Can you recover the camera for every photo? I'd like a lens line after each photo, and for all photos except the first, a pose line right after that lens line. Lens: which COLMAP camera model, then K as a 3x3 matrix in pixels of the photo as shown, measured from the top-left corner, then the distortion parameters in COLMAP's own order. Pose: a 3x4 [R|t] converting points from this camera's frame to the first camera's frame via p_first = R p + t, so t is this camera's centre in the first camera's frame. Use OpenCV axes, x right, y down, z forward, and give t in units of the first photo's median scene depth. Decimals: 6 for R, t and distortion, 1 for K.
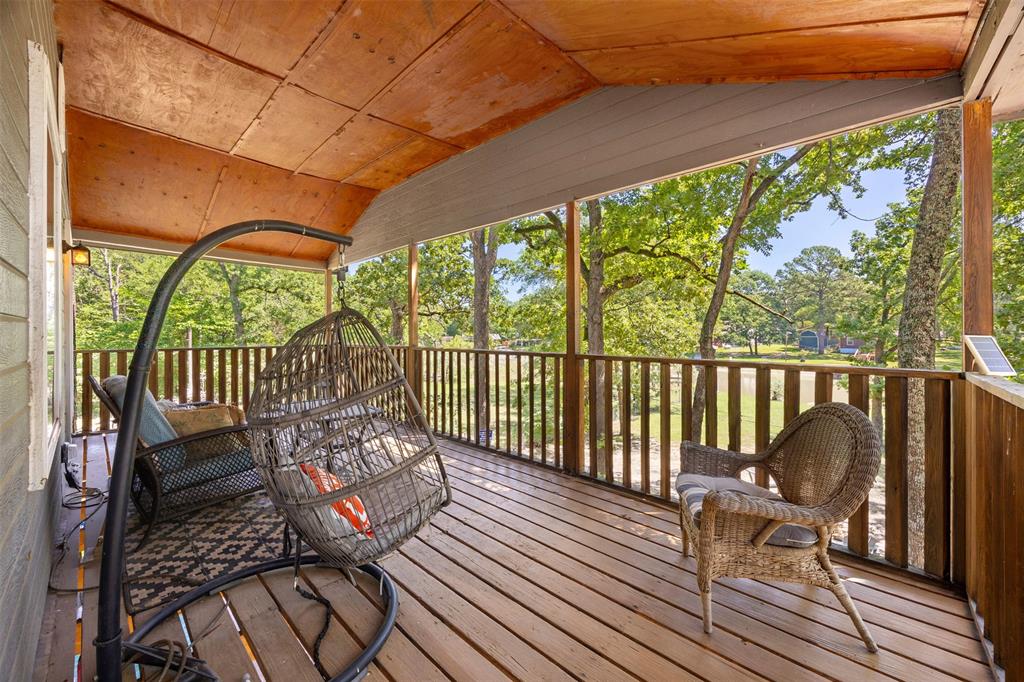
lens RADIAL K [[394.8, 0, 511.2], [0, 394.8, 330.9], [0, 0, 1]] dist [-0.001909, -0.000686]
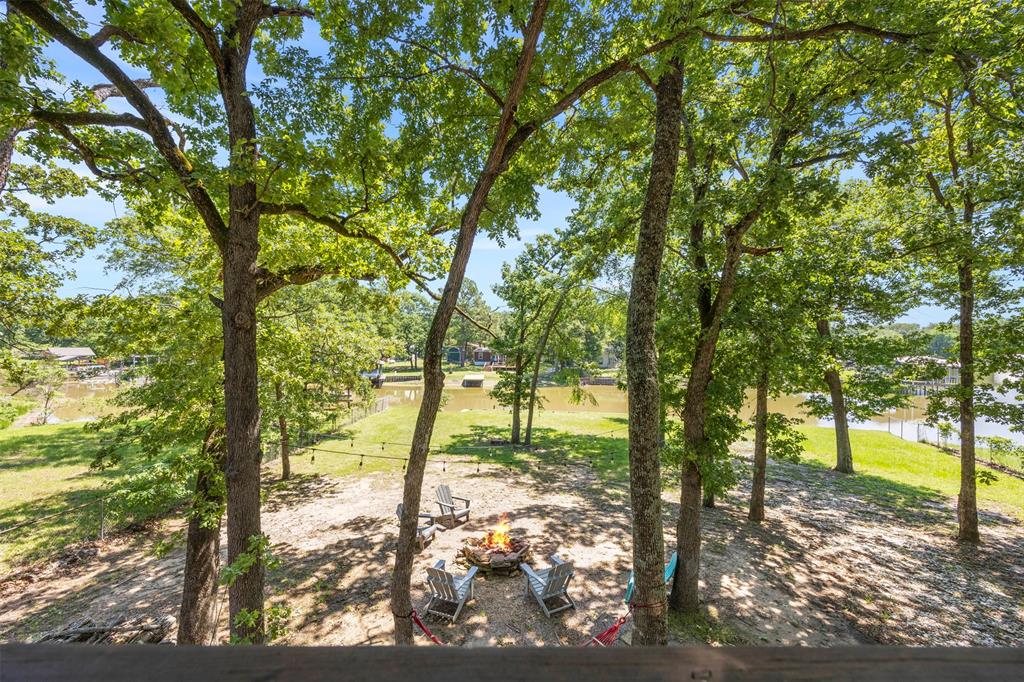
lens RADIAL K [[394.8, 0, 488.4], [0, 394.8, 343.3], [0, 0, 1]] dist [-0.001909, -0.000686]
pose [[0.731460, 0.014929, 0.681721, 0.045959], [-0.009960, 0.999888, -0.011209, 0.000516], [-0.681812, 0.001409, 0.731526, 0.180225]]
